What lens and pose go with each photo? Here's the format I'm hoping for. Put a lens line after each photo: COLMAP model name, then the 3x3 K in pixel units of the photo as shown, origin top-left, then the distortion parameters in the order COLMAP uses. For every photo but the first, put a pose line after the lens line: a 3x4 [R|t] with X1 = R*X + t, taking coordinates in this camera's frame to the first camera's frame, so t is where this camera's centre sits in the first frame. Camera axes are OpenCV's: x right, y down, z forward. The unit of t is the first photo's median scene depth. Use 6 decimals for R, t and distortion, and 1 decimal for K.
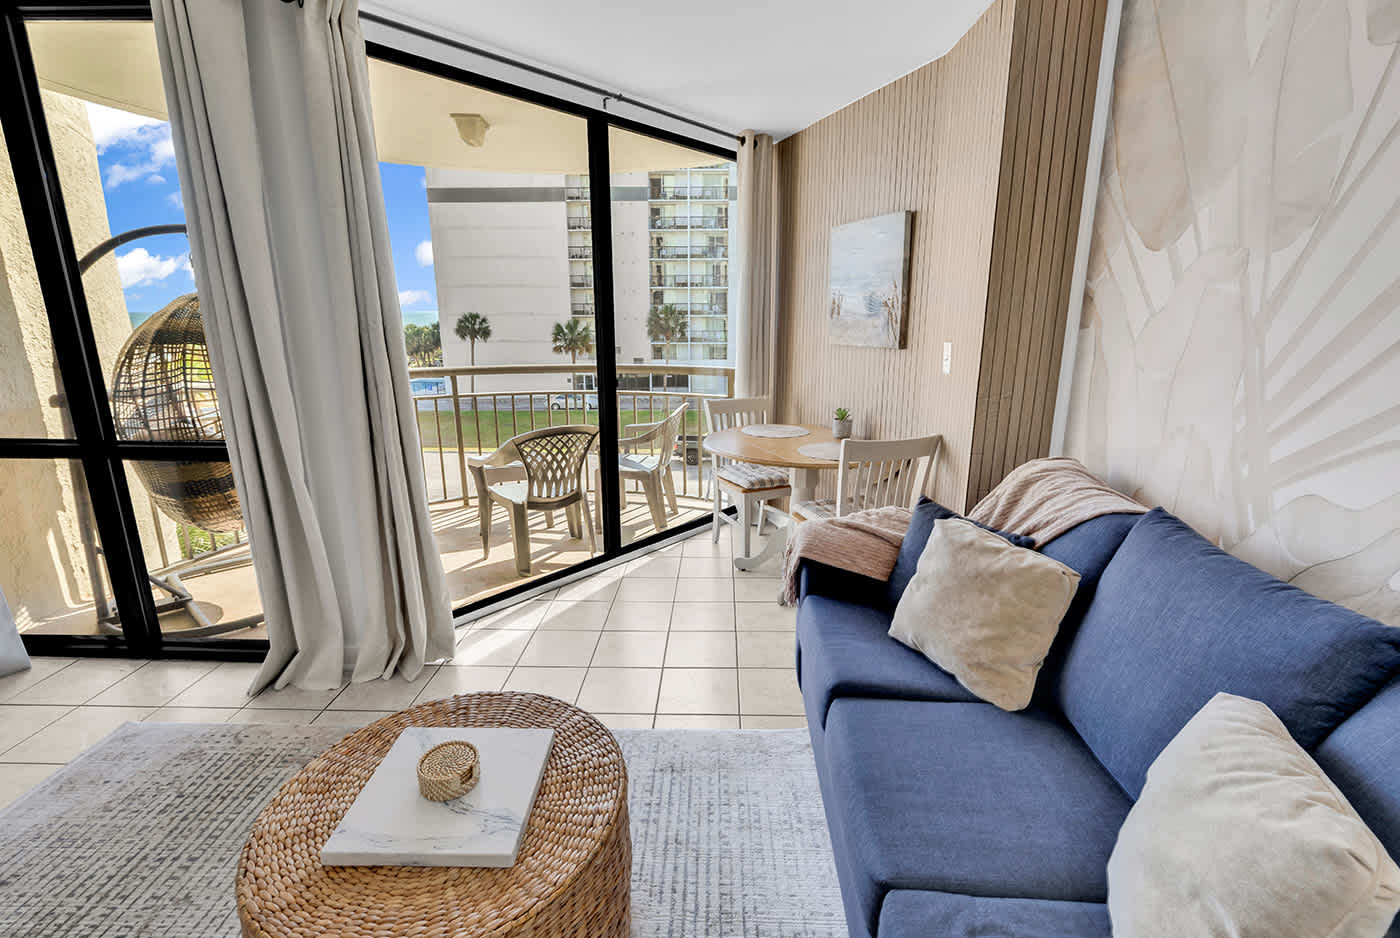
lens RADIAL K [[635.7, 0, 692.0], [0, 635.7, 465.1], [0, 0, 1]] dist [-0.000145, -0.000200]
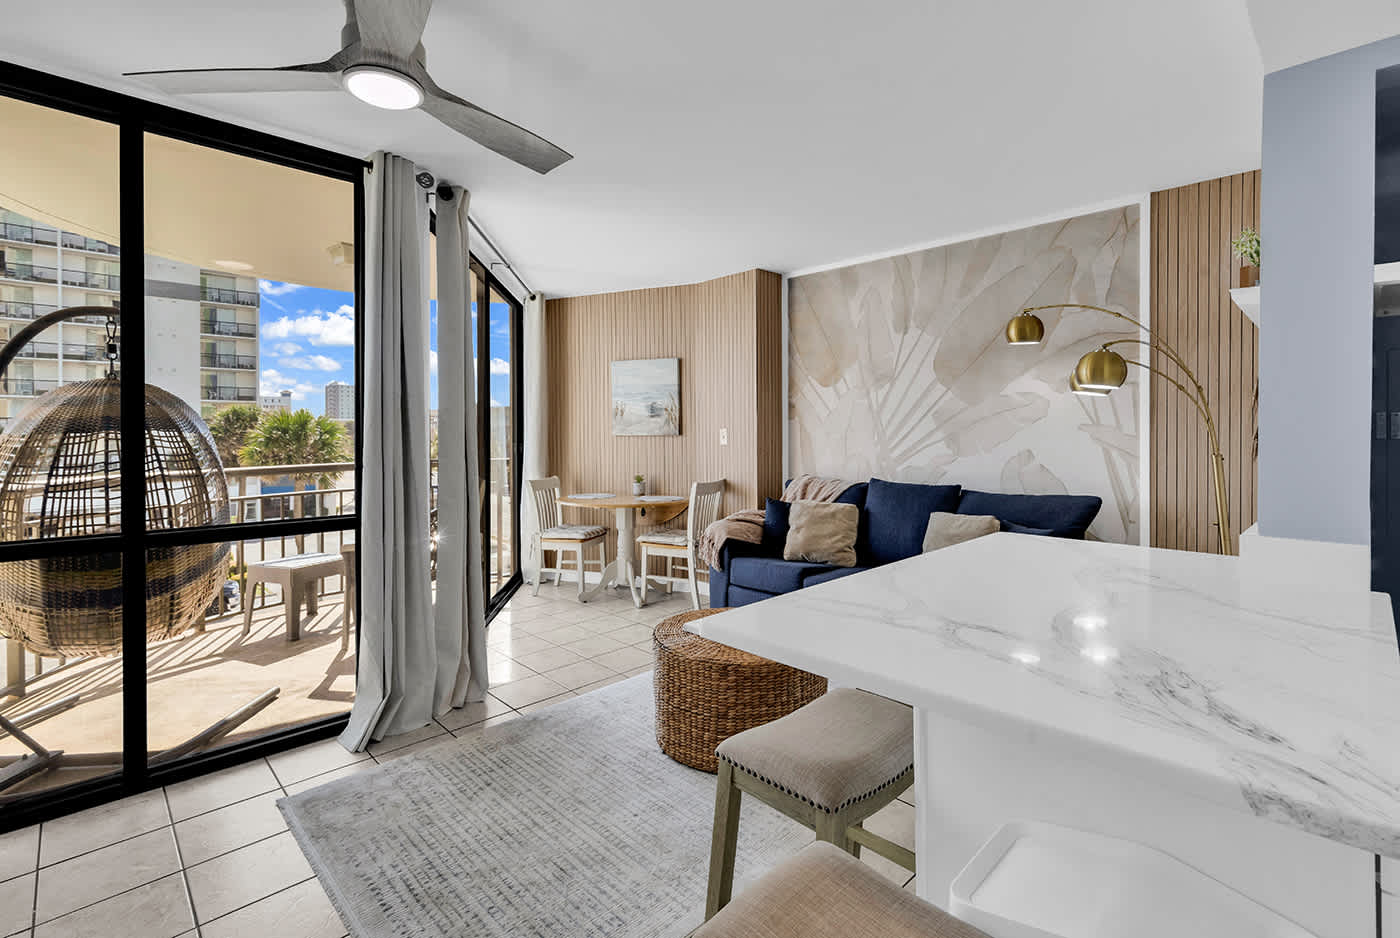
lens RADIAL K [[646.0, 0, 700.0], [0, 646.0, 431.8], [0, 0, 1]] dist [0.001329, 0.000005]
pose [[0.692556, 0.000170, 0.721364, -1.278449], [0.171323, 0.971349, -0.164710, 0.146849], [-0.700725, 0.237657, 0.672684, -0.281734]]
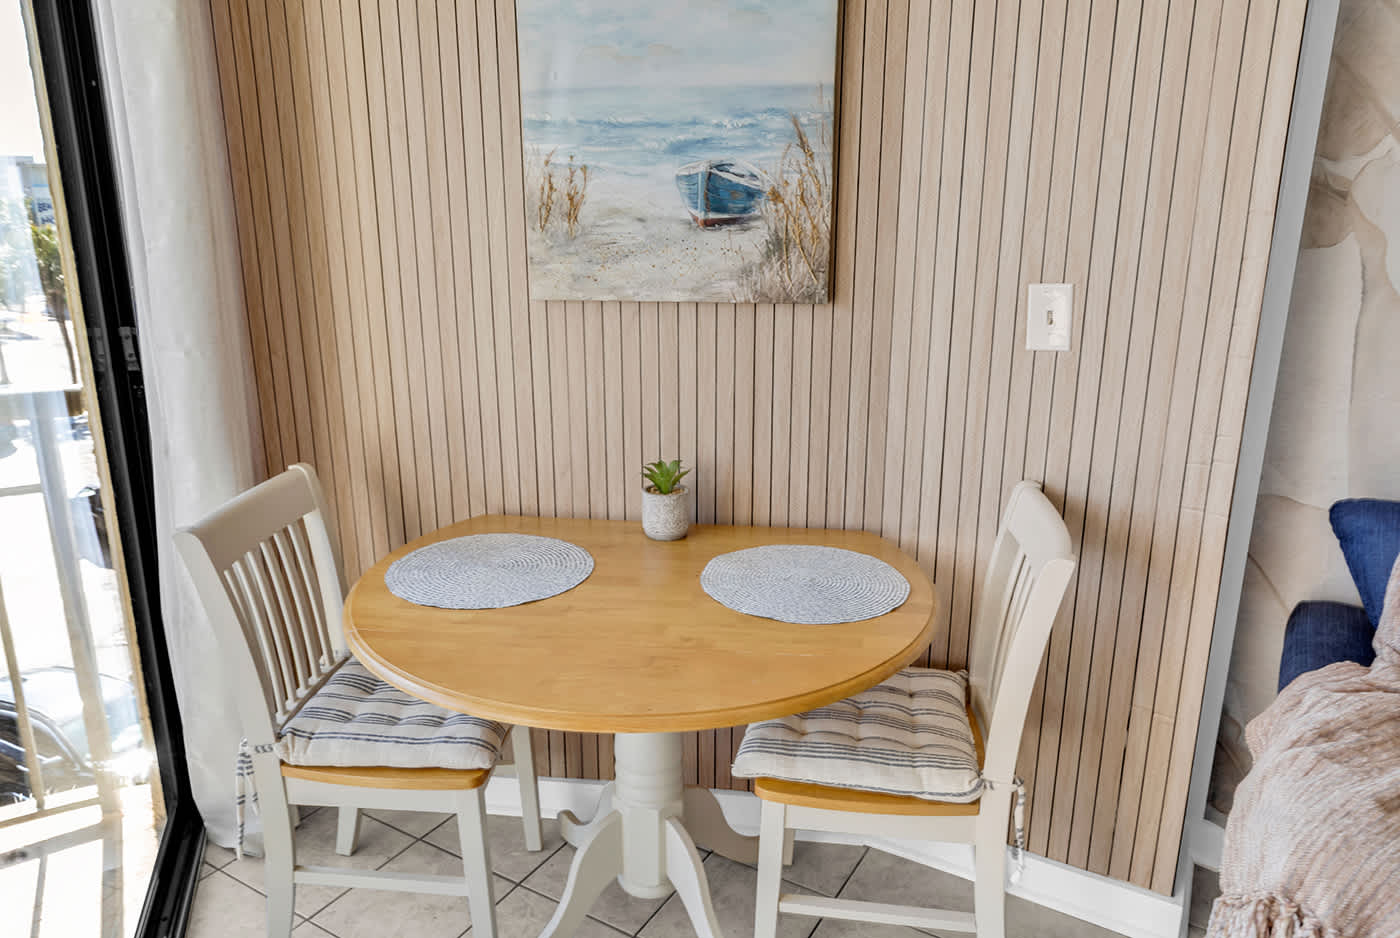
lens RADIAL K [[937.3, 0, 700.0], [0, 937.3, 469.0], [0, 0, 1]] dist [-0.002618, -0.000663]
pose [[0.480460, -0.217892, 0.849518, -0.393093], [0.199851, 0.970362, 0.135858, -0.261071], [-0.853942, 0.104503, 0.509766, 1.128187]]
